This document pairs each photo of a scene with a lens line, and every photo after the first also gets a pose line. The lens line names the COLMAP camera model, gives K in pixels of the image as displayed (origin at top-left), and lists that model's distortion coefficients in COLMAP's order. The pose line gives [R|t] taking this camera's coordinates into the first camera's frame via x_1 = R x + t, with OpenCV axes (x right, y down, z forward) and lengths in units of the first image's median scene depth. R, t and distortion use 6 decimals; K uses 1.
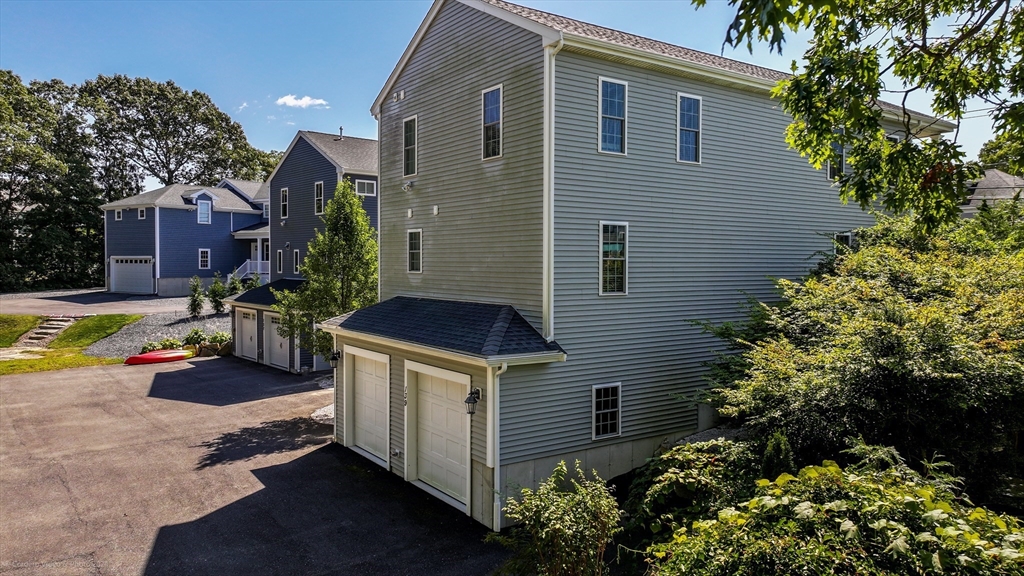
lens RADIAL K [[717.6, 0, 515.4], [0, 717.6, 287.9], [0, 0, 1]] dist [0.004163, 0.001284]
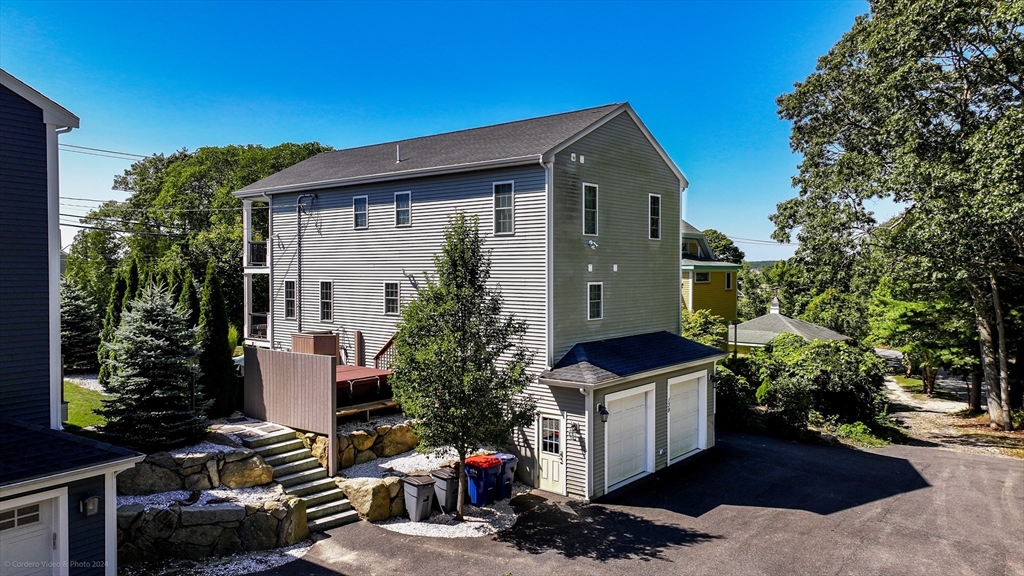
lens RADIAL K [[717.6, 0, 513.9], [0, 717.6, 283.9], [0, 0, 1]] dist [0.004163, 0.001284]
pose [[-0.268276, -0.030871, 0.962847, -1.300734], [0.025019, 0.998926, 0.038998, -0.135382], [-0.963017, 0.034552, -0.267215, 1.528723]]
